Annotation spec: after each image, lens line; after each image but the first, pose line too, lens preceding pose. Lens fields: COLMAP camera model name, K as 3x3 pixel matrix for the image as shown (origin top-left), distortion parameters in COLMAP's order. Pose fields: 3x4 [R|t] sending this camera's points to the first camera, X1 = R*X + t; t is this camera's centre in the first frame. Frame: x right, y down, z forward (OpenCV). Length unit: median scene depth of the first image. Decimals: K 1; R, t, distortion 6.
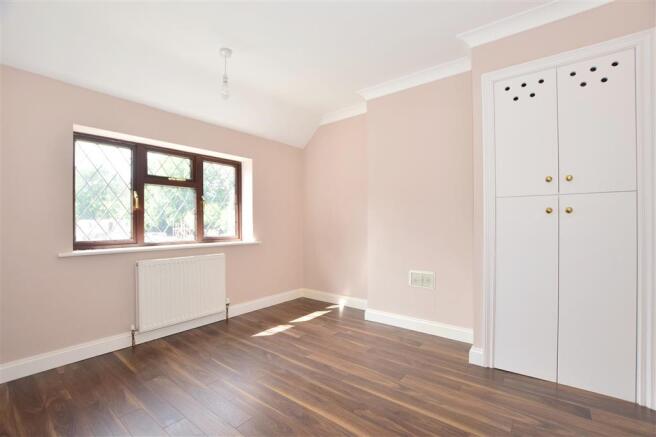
lens RADIAL K [[287.5, 0, 331.8], [0, 287.5, 221.3], [0, 0, 1]] dist [-0.031388, 0.001370]
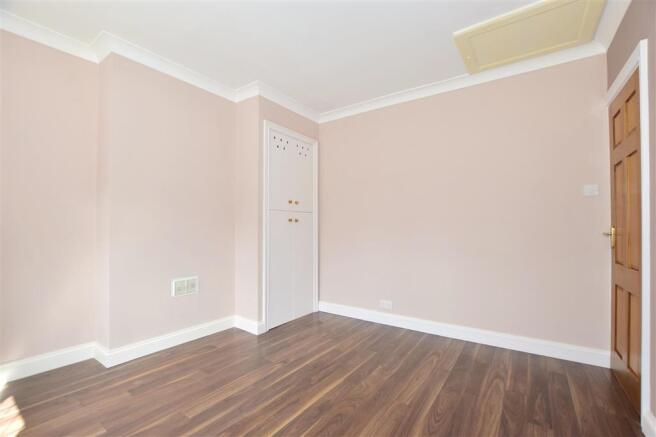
lens RADIAL K [[287.5, 0, 330.6], [0, 287.5, 219.7], [0, 0, 1]] dist [-0.031388, 0.001370]
pose [[-0.049704, 0.034000, 0.998185, -0.866905], [-0.006857, 0.999385, -0.034382, 0.015255], [-0.998740, -0.008553, -0.049440, 0.750262]]
